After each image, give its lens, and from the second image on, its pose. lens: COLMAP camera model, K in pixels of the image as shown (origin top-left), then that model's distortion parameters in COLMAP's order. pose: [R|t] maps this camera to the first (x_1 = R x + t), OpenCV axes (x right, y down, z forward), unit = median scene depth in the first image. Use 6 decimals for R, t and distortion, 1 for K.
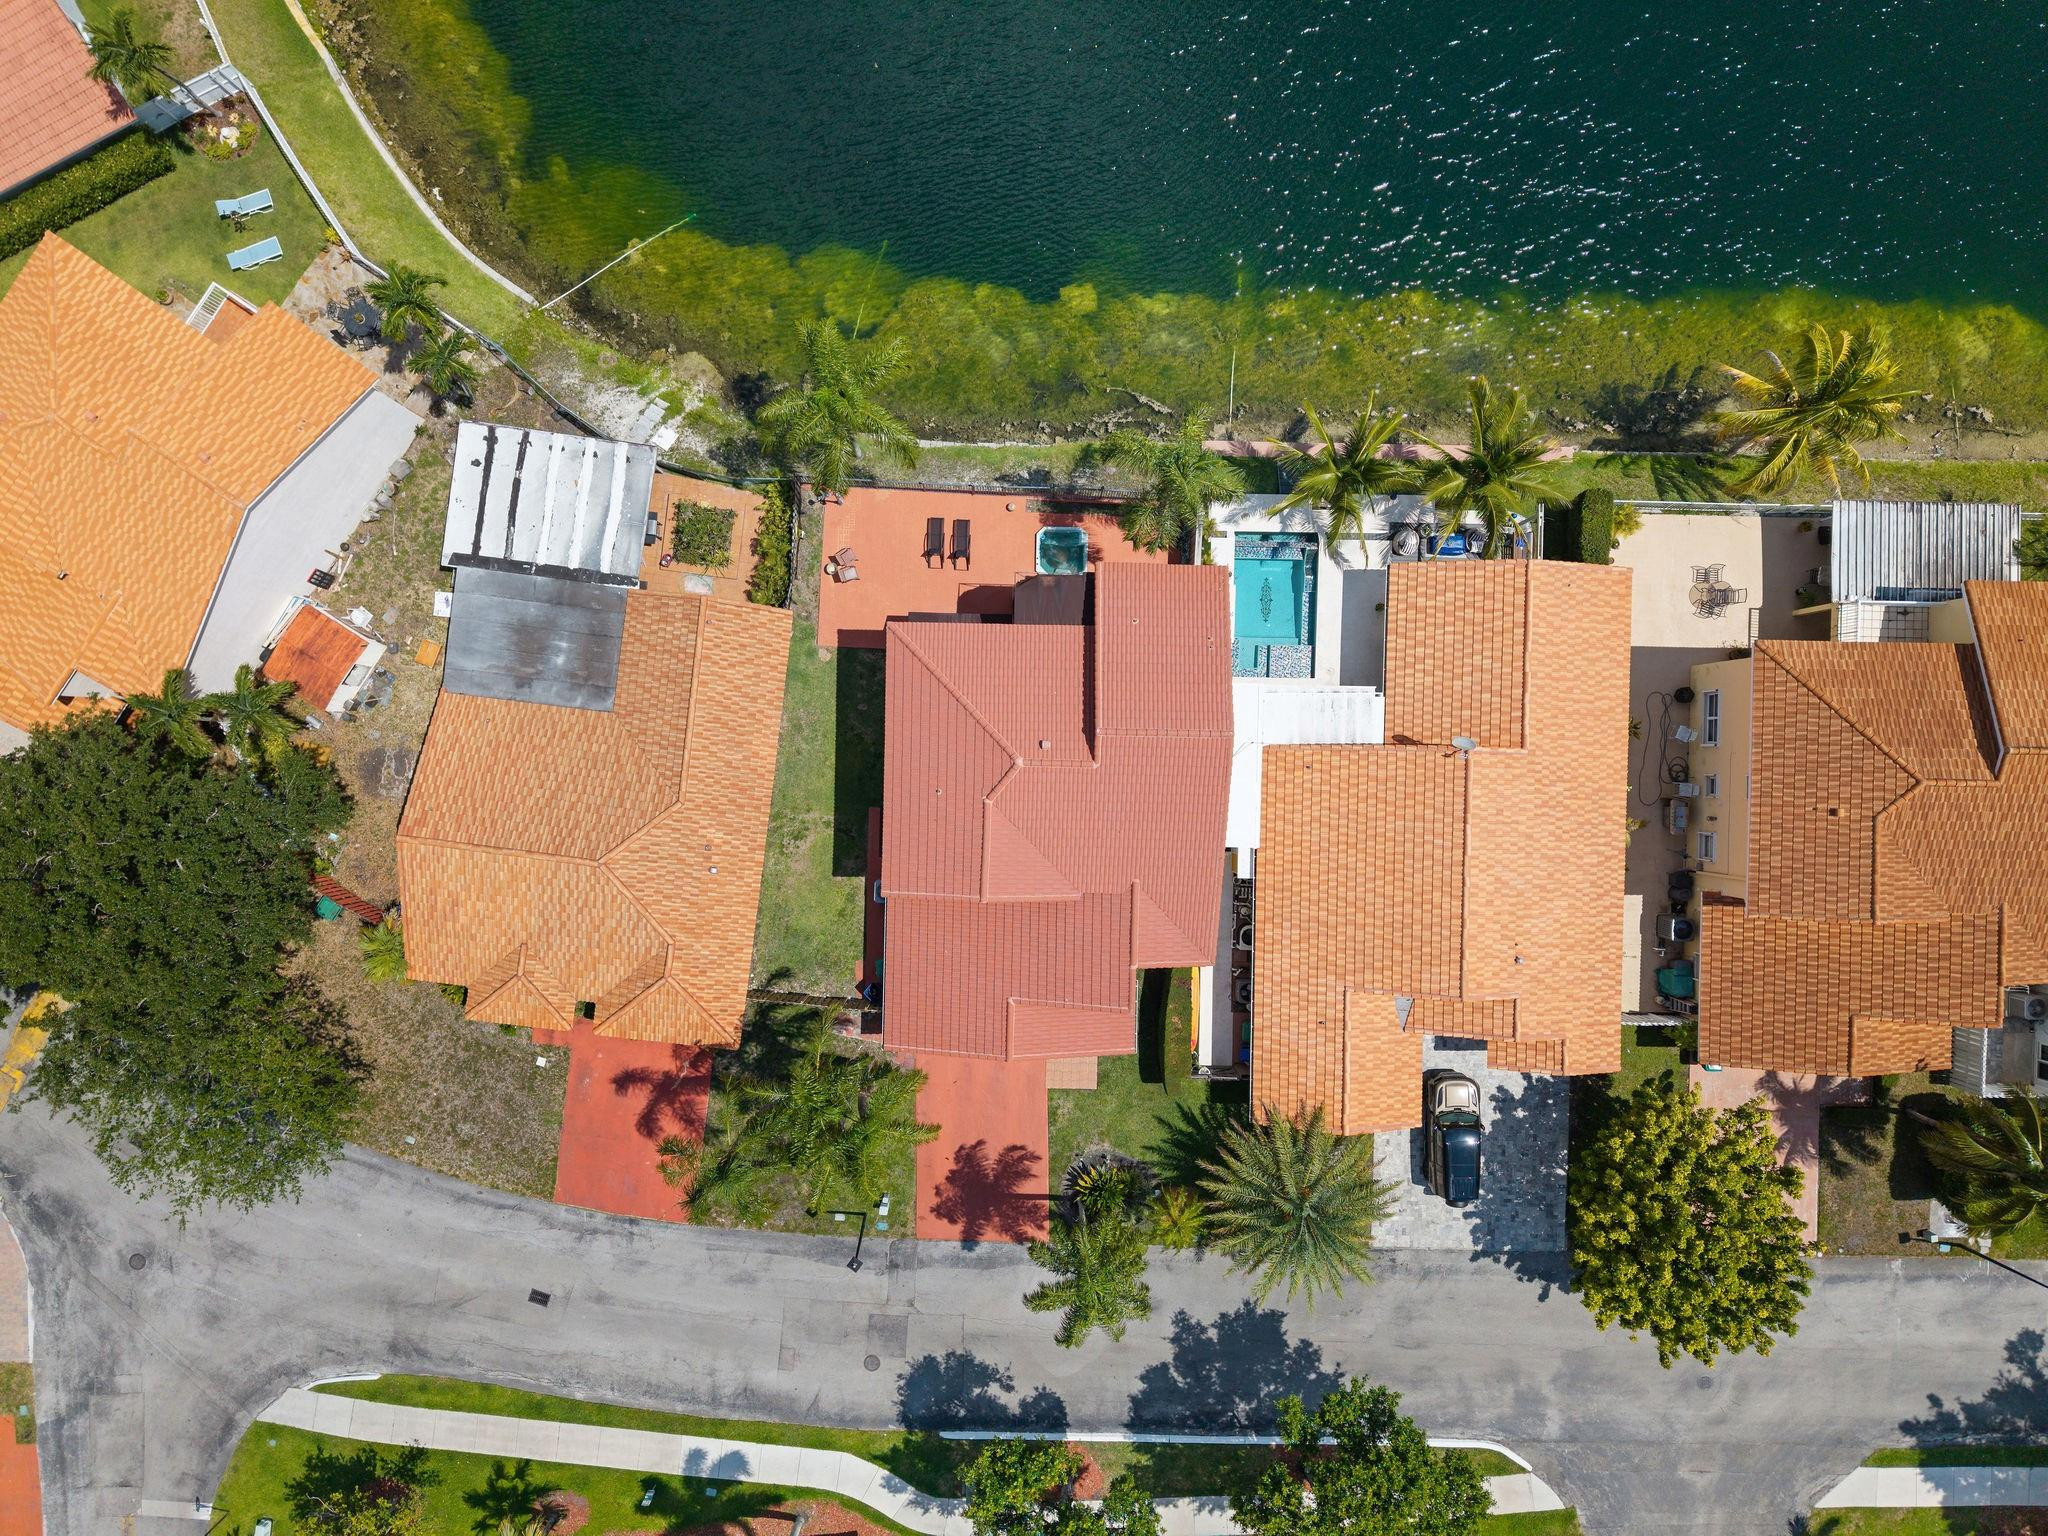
lens RADIAL K [[1400.1, 0, 1031.9], [0, 1400.1, 762.1], [0, 0, 1]] dist [-0.000322, -0.000028]
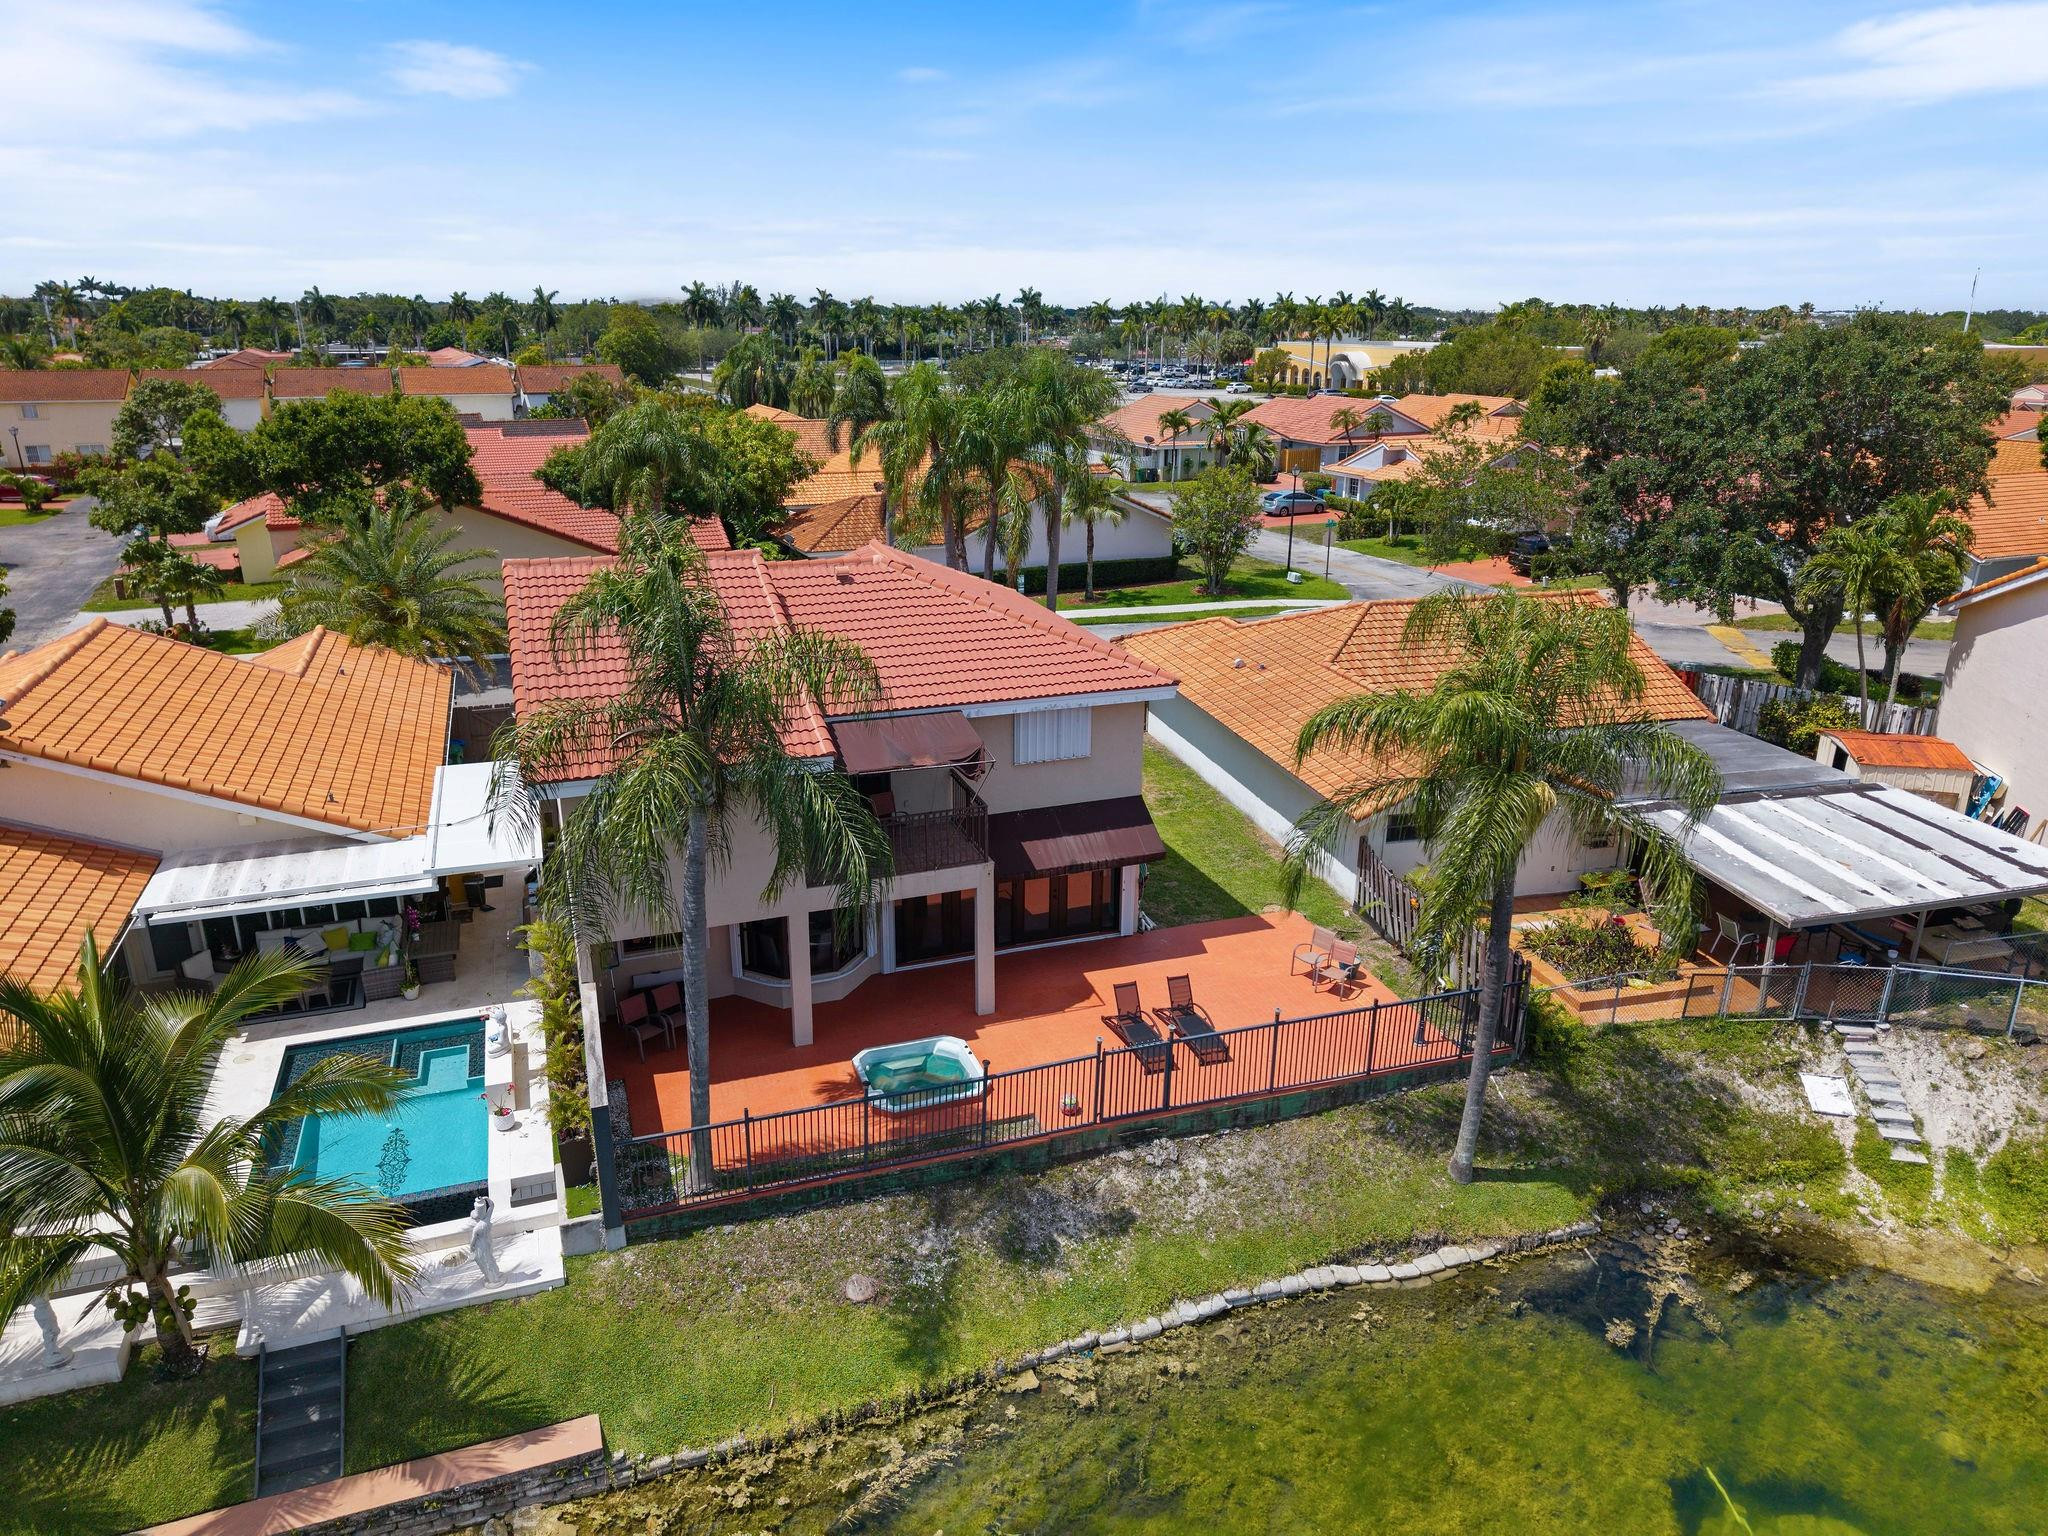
lens RADIAL K [[1400.1, 0, 1031.9], [0, 1400.1, 762.1], [0, 0, 1]] dist [-0.000322, -0.000028]
pose [[-0.932504, 0.086645, -0.350613, 0.131546], [-0.360664, -0.274314, 0.891445, -0.524036], [-0.018938, 0.957729, 0.287049, 0.786023]]
